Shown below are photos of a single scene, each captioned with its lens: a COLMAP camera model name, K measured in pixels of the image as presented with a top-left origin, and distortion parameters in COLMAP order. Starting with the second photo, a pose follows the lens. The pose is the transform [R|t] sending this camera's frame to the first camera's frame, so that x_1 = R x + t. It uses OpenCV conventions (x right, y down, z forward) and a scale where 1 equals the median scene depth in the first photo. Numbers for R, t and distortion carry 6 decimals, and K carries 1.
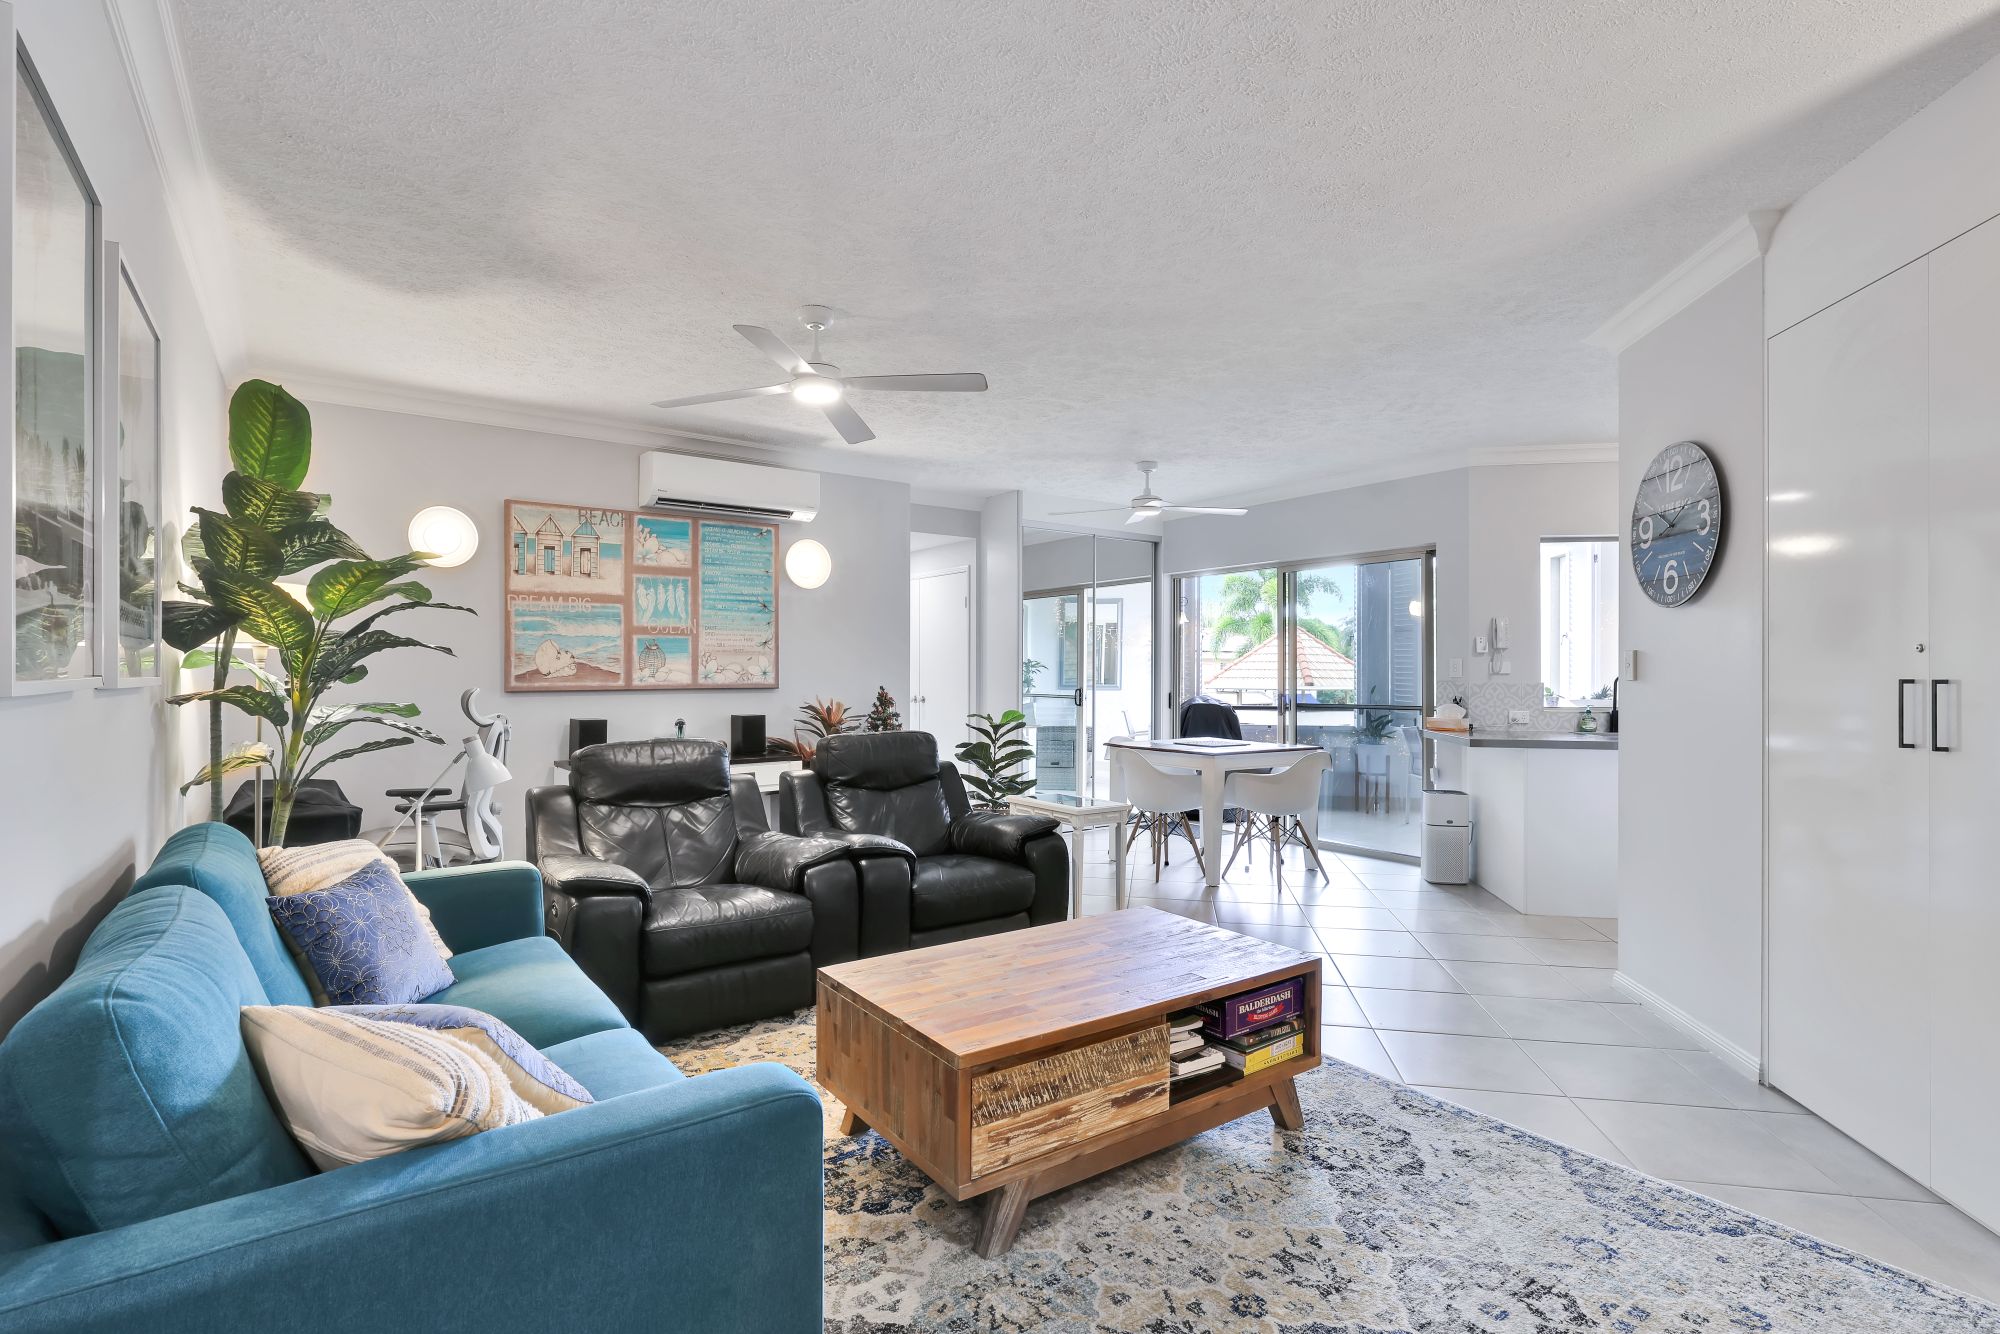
lens RADIAL K [[984.6, 0, 1000.0], [0, 984.6, 656.8], [0, 0, 1]] dist [-0.000317, 0.000010]
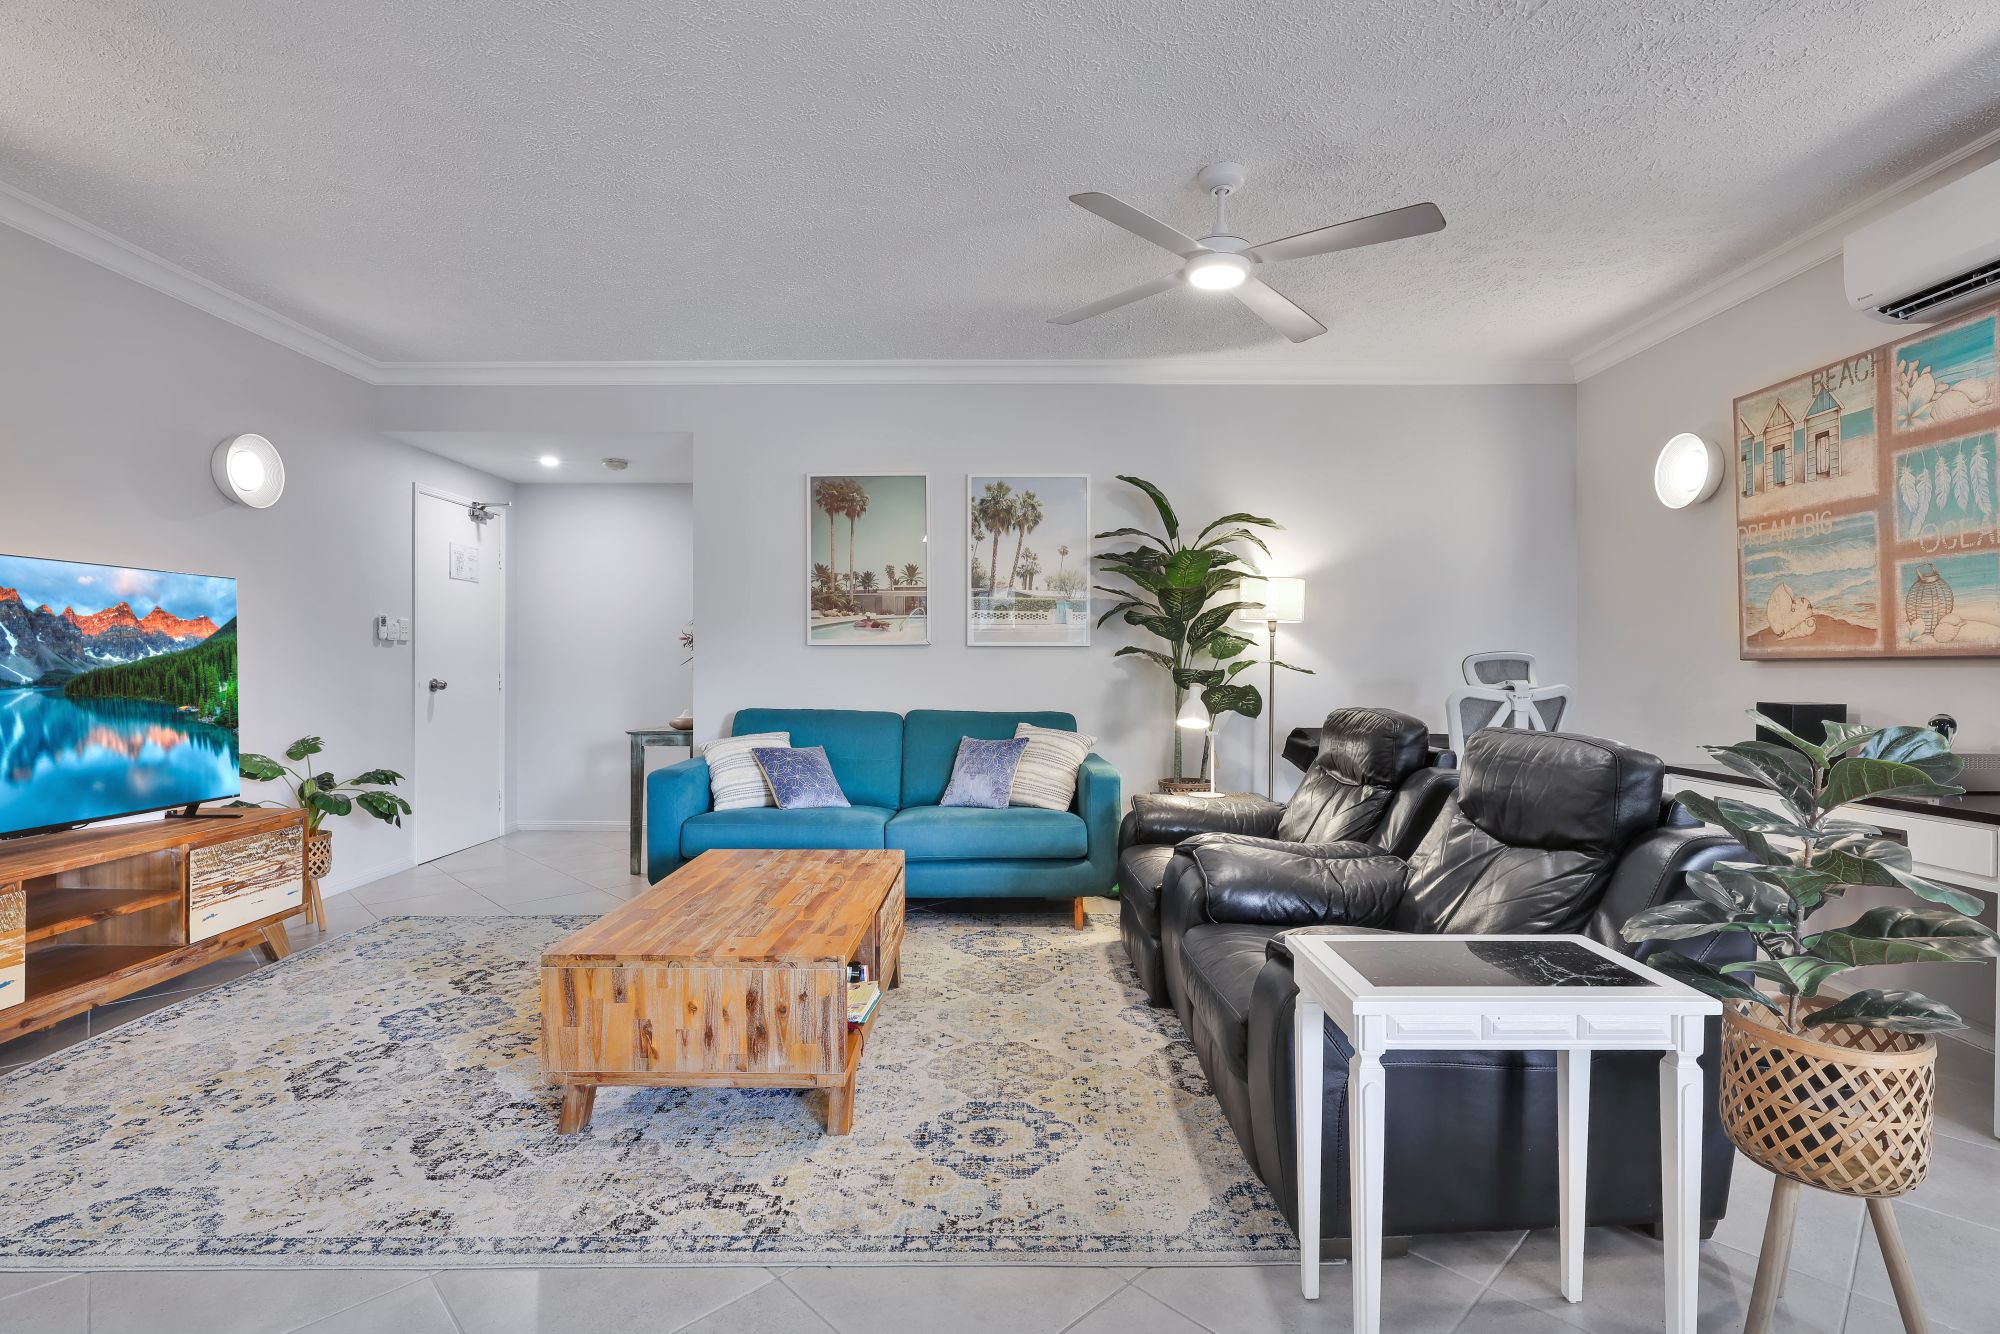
lens RADIAL K [[984.6, 0, 1000.0], [0, 984.6, 656.8], [0, 0, 1]] dist [-0.000317, 0.000010]
pose [[-0.614746, -0.009722, -0.788665, 0.399465], [0.008479, 0.999785, -0.018934, 0.040704], [0.788679, -0.018327, -0.614531, 0.974247]]
